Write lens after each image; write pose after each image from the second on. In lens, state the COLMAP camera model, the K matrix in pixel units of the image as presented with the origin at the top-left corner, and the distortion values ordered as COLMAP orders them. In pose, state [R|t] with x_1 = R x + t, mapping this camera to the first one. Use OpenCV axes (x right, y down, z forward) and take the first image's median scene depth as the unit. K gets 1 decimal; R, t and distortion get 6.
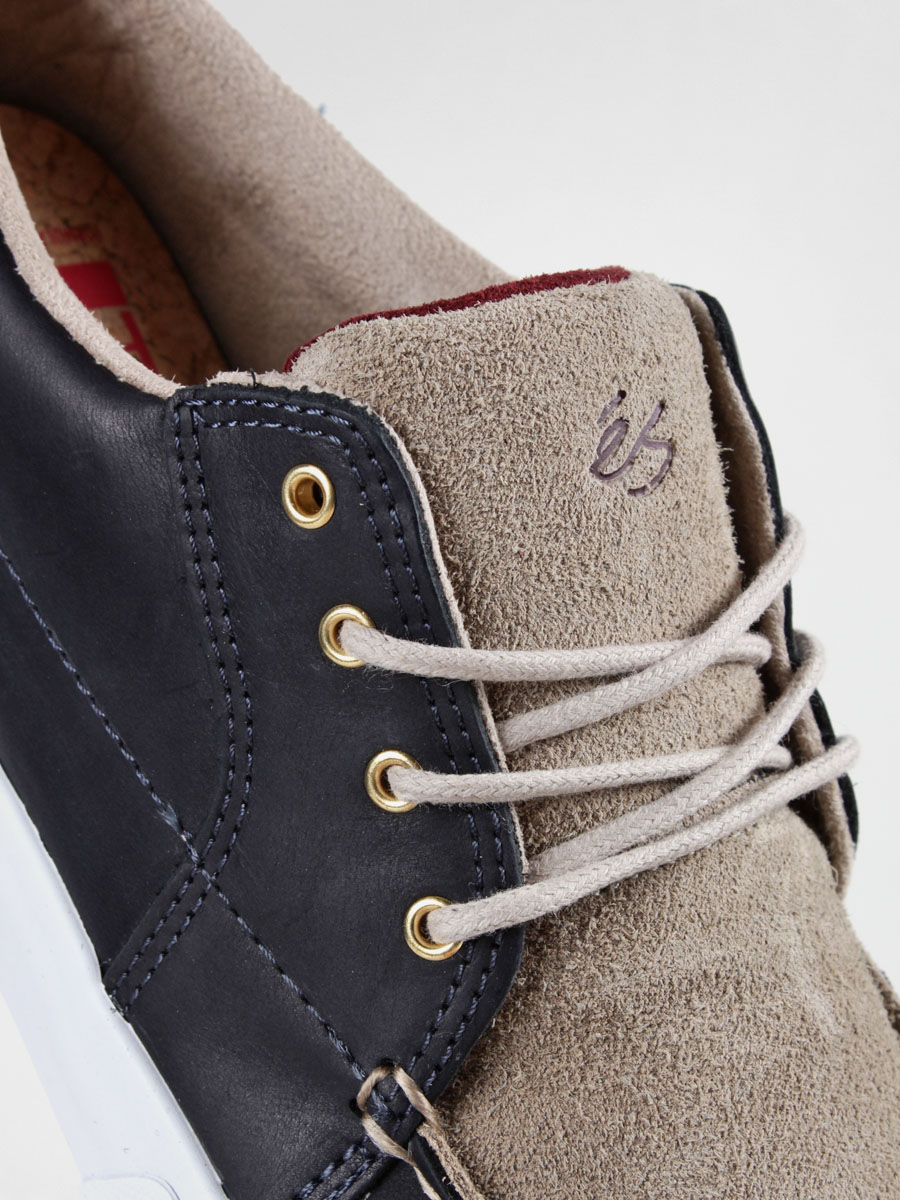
lens RADIAL K [[2927.2, 0, 450.0], [0, 2927.2, 600.0], [0, 0, 1]] dist [-0.106059, -0.046385]
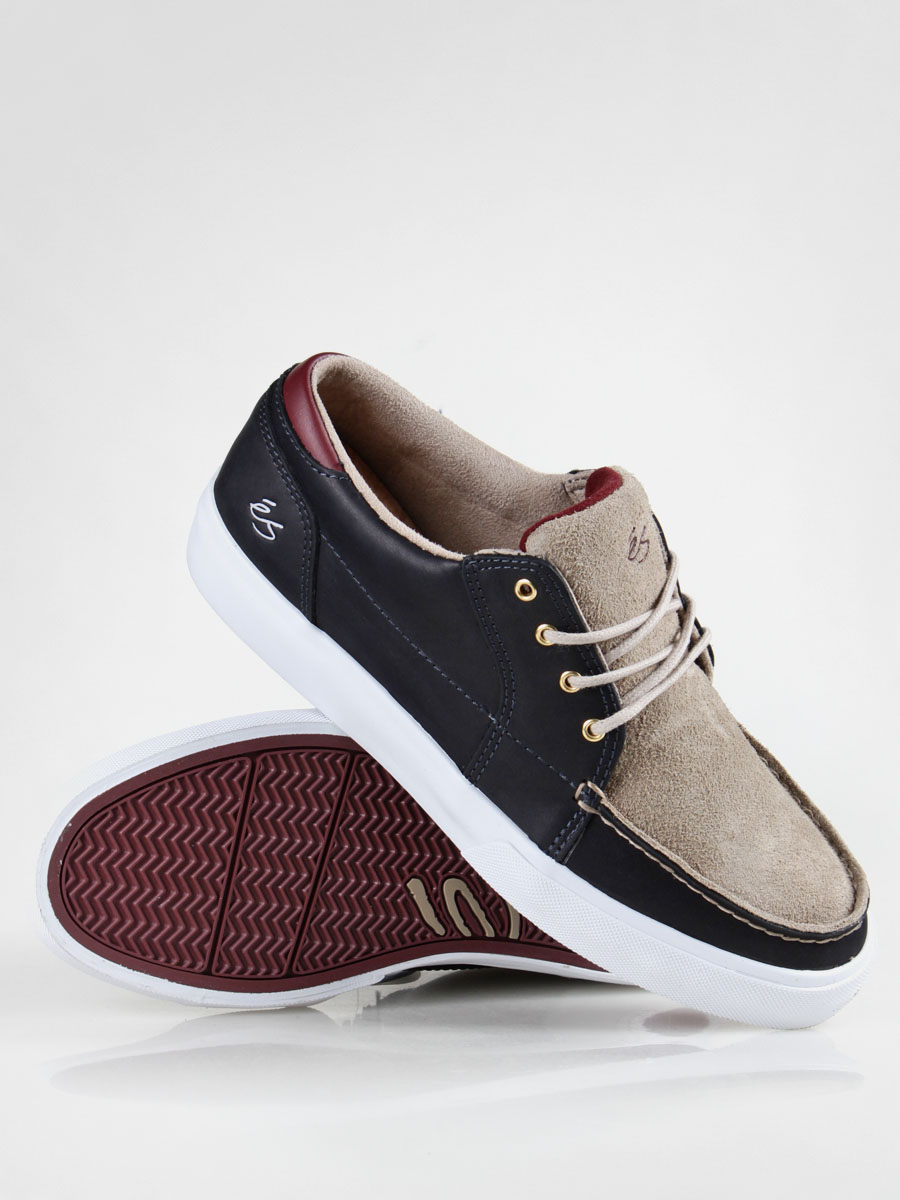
lens RADIAL K [[2927.2, 0, 450.0], [0, 2927.2, 600.0], [0, 0, 1]] dist [-0.106059, -0.046385]
pose [[0.965438, -0.193040, 0.175117, -0.601798], [0.177411, 0.978936, 0.101040, -0.316454], [-0.190933, -0.066480, 0.979349, -1.705110]]
